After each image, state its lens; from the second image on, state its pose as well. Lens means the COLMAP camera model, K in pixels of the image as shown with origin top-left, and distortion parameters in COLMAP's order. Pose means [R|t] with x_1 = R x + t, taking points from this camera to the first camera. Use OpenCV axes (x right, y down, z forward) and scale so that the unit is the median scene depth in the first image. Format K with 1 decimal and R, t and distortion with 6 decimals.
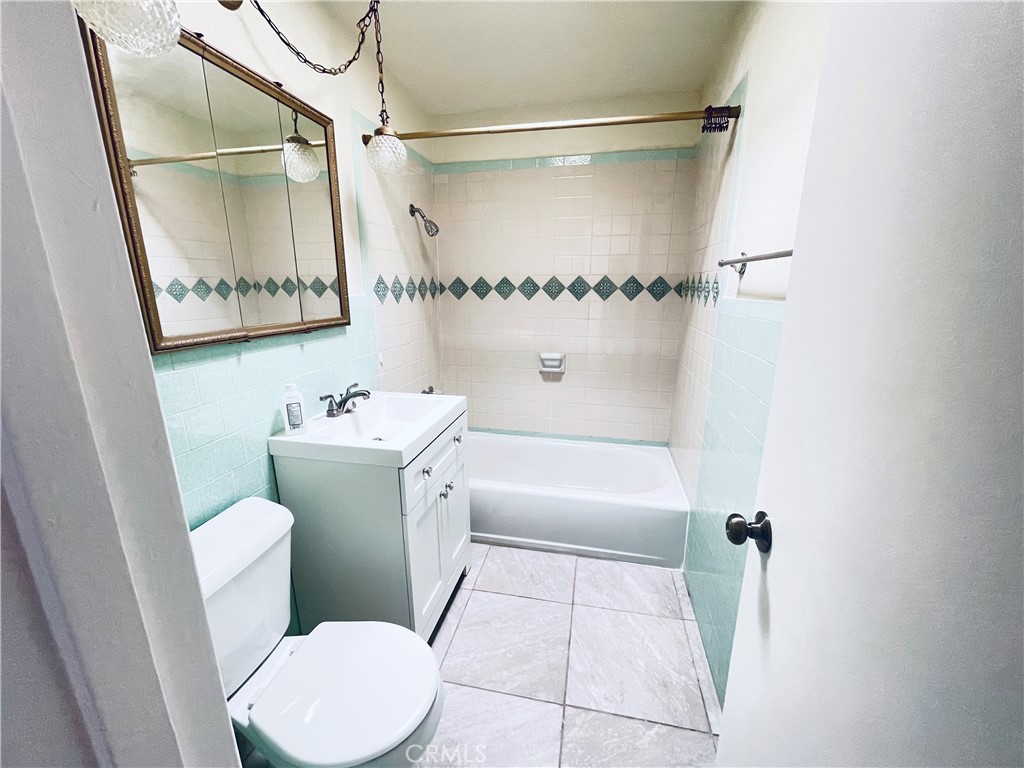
lens RADIAL K [[413.5, 0, 512.0], [0, 413.5, 384.7], [0, 0, 1]] dist [0.000393, 0.001068]
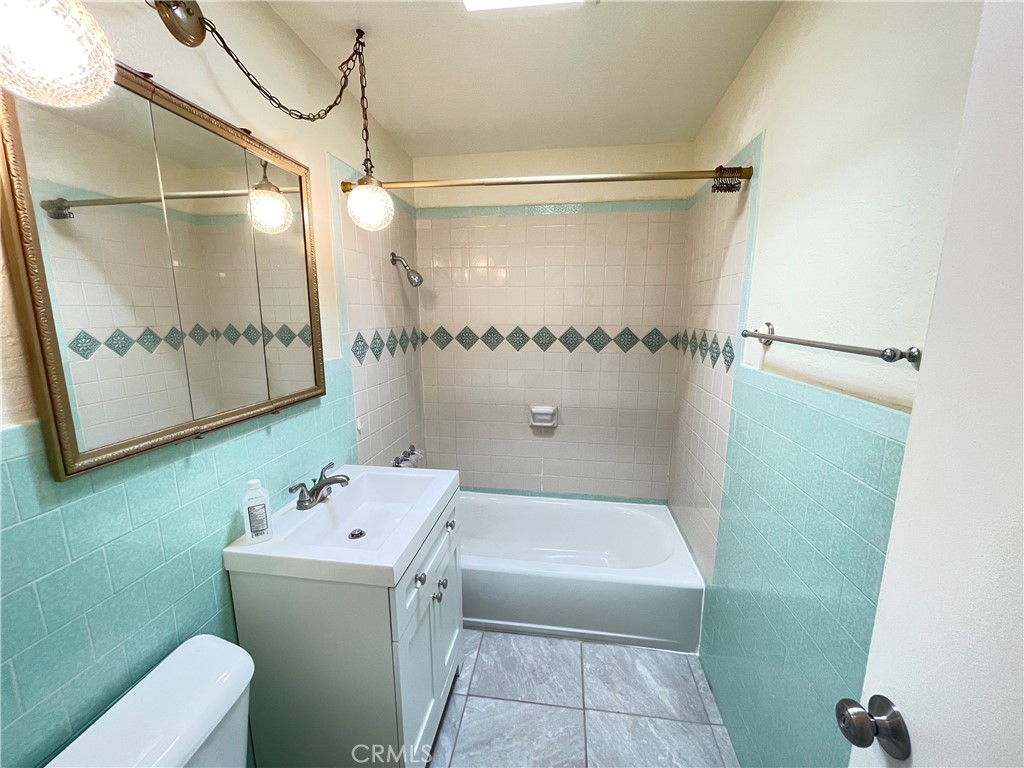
lens RADIAL K [[413.5, 0, 512.6], [0, 413.5, 385.7], [0, 0, 1]] dist [0.000393, 0.001068]
pose [[0.997209, -0.010916, 0.073853, -0.062025], [0.015347, 0.998099, -0.059696, -0.103770], [-0.073060, 0.060663, 0.995481, 0.103191]]
